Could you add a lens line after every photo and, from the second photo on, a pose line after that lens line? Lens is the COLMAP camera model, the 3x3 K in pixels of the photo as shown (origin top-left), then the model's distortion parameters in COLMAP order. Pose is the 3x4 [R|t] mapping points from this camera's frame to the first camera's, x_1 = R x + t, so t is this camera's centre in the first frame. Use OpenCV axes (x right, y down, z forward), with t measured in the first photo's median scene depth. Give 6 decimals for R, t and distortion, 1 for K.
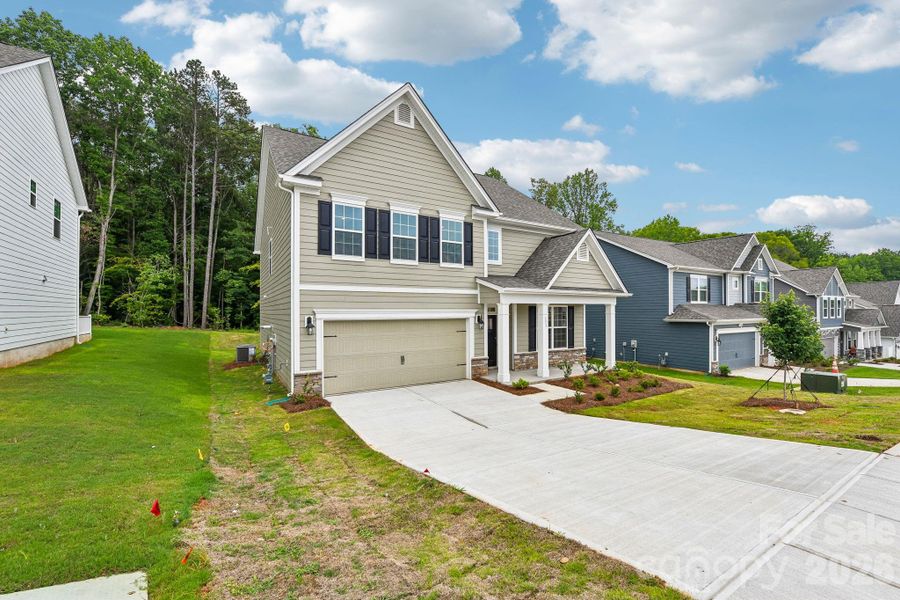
lens RADIAL K [[388.7, 0, 436.9], [0, 388.7, 307.2], [0, 0, 1]] dist [-0.017704, -0.000688]
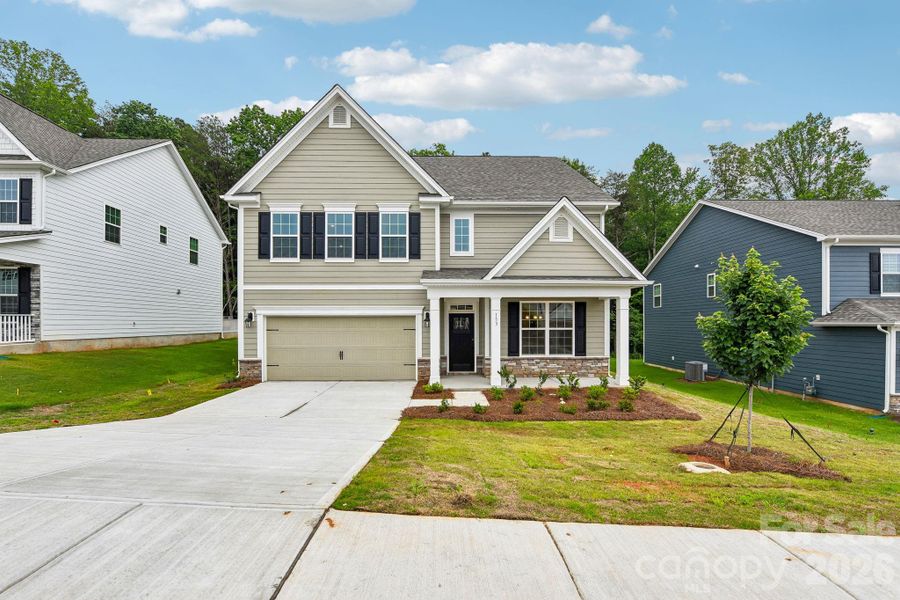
lens RADIAL K [[388.7, 0, 434.2], [0, 388.7, 323.4], [0, 0, 1]] dist [-0.017704, -0.000688]
pose [[0.857259, 0.002608, -0.514878, 0.610324], [0.003547, 0.999934, 0.010970, 0.038038], [0.514872, -0.011230, 0.857193, 0.225111]]
